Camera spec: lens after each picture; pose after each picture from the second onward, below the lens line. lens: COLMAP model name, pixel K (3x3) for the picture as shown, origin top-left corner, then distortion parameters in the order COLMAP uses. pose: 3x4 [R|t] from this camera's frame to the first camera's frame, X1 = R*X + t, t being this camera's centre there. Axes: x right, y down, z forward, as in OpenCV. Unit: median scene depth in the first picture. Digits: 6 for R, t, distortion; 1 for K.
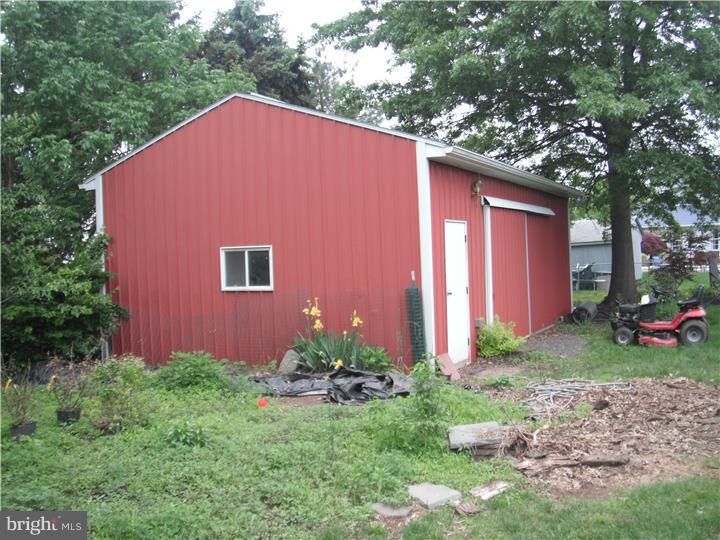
lens RADIAL K [[762.2, 0, 360.0], [0, 762.2, 270.0], [0, 0, 1]] dist [-0.139038, 0.016822]
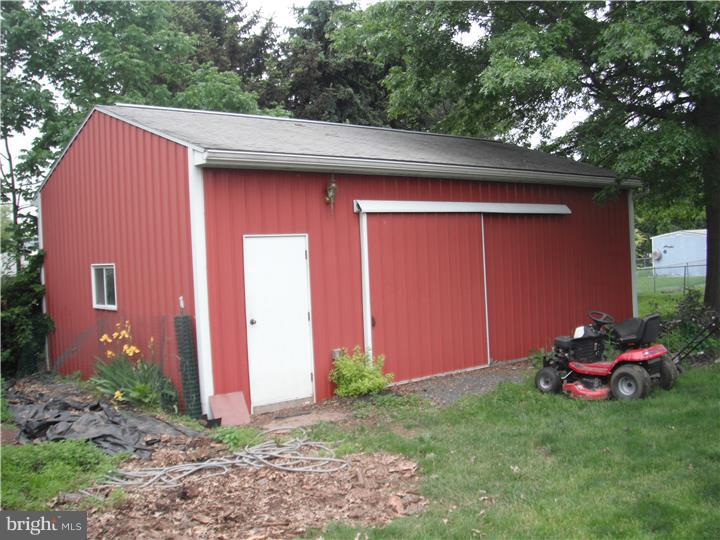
lens RADIAL K [[762.2, 0, 360.0], [0, 762.2, 270.0], [0, 0, 1]] dist [-0.139038, 0.016822]
pose [[0.918225, 0.004878, -0.396029, 0.516910], [0.001394, 0.999878, 0.015546, -0.036395], [0.396057, -0.014827, 0.918106, 0.247156]]
